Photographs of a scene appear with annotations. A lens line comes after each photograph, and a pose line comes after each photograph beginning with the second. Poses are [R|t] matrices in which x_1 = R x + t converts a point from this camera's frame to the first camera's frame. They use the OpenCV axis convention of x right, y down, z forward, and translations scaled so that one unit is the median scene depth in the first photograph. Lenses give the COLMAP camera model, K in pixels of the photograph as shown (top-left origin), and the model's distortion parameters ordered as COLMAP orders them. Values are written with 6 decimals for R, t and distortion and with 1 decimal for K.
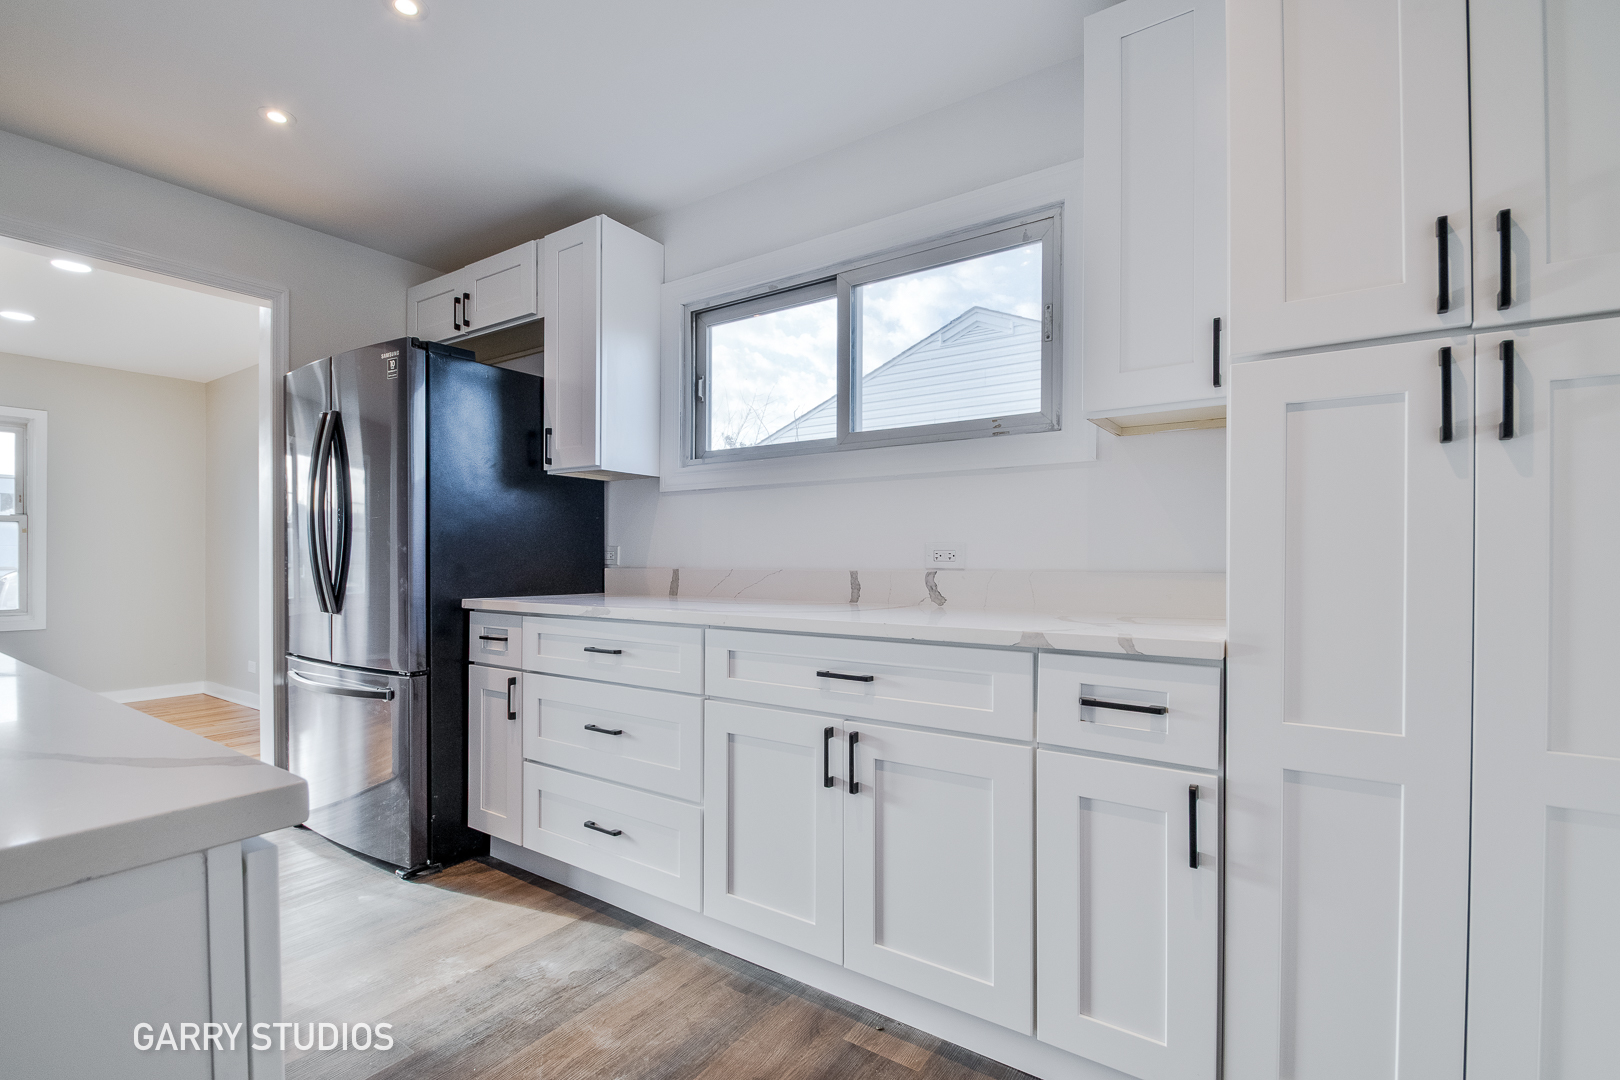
lens RADIAL K [[759.2, 0, 747.9], [0, 759.2, 585.1], [0, 0, 1]] dist [-0.000006, -0.006151]
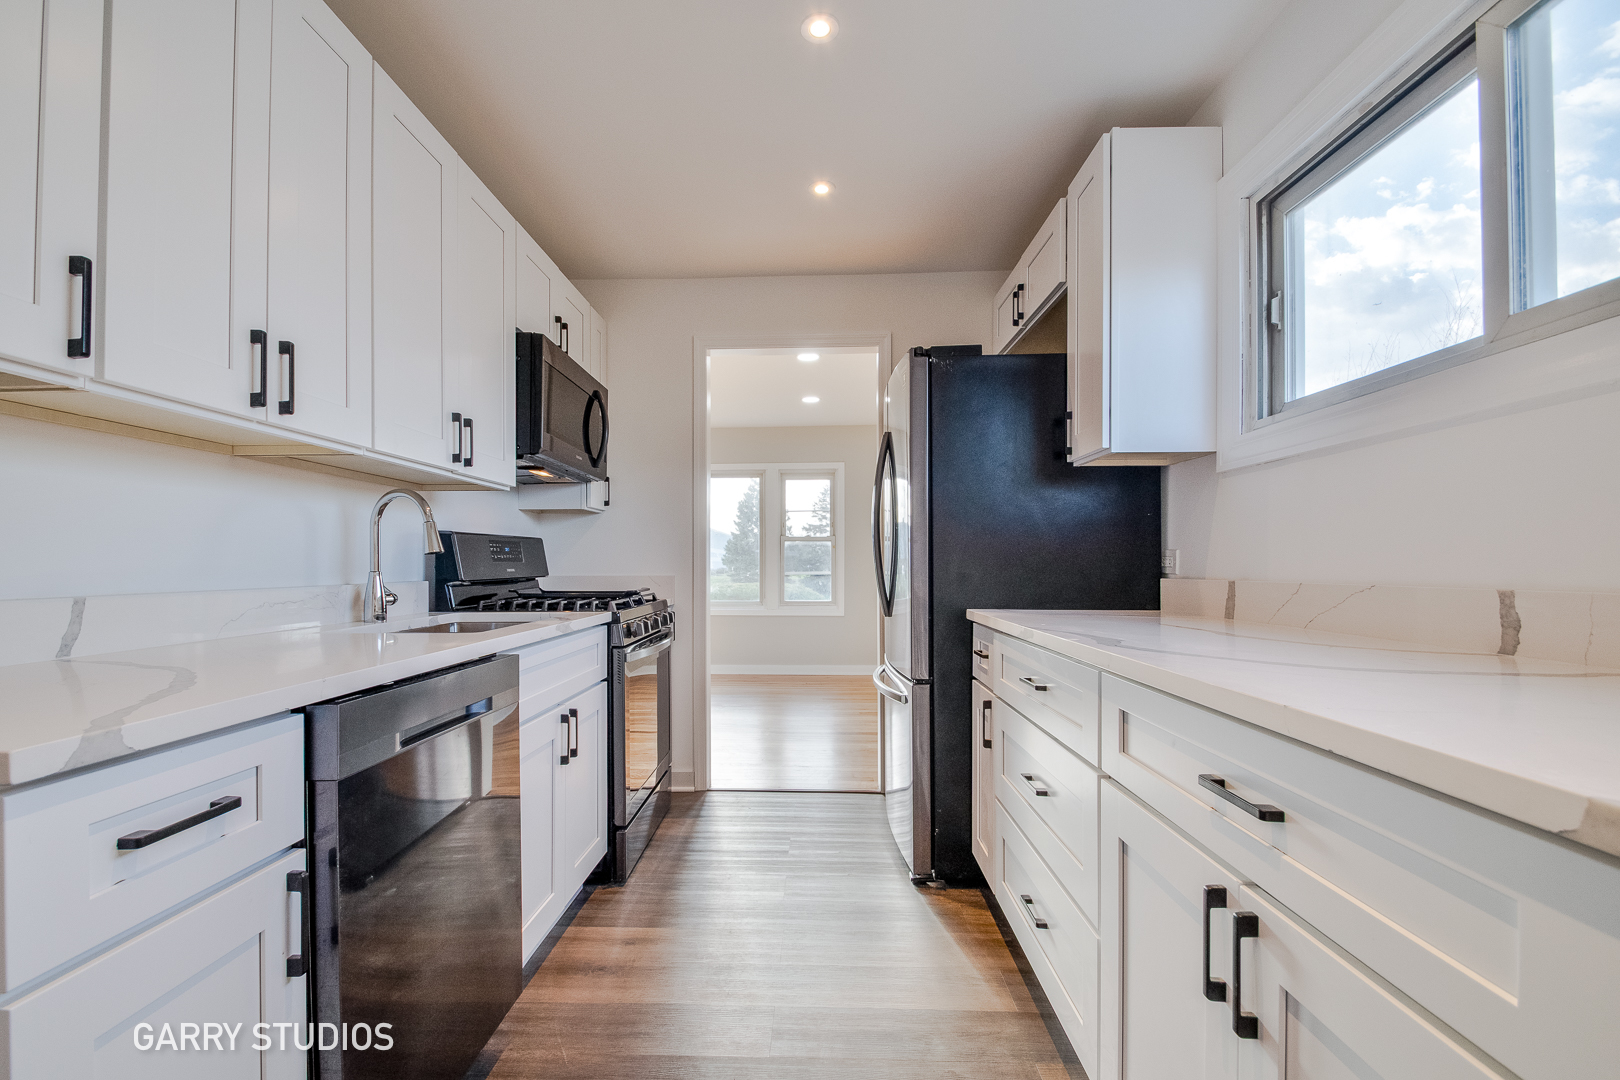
lens RADIAL K [[716.6, 0, 806.4], [0, 716.6, 573.1], [0, 0, 1]] dist [0.000596, -0.000828]
pose [[0.551630, 0.006585, -0.834063, 0.241608], [-0.025488, 0.999635, -0.008965, -0.012639], [0.833700, 0.026205, 0.551596, 0.318876]]
